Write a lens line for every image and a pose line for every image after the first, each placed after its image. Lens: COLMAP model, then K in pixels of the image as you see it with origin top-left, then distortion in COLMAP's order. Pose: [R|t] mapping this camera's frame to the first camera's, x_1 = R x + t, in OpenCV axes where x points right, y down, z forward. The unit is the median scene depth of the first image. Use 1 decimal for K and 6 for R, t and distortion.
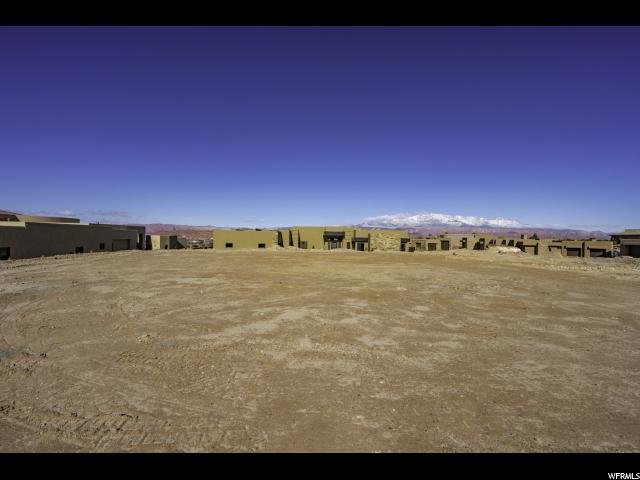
lens RADIAL K [[289.1, 0, 319.6], [0, 289.1, 240.5], [0, 0, 1]] dist [-0.002029, -0.000830]
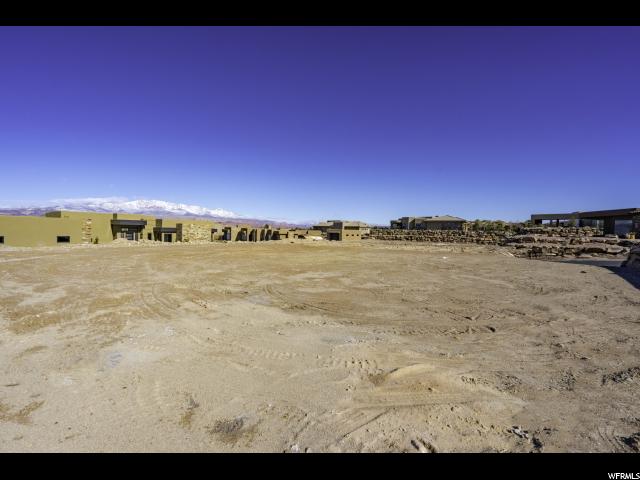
lens RADIAL K [[289.1, 0, 311.2], [0, 289.1, 235.6], [0, 0, 1]] dist [-0.002029, -0.000830]
pose [[0.653524, -0.015579, 0.756745, -0.159392], [-0.001599, 0.999758, 0.021963, -0.003549], [-0.756904, -0.015563, 0.653341, 0.047615]]
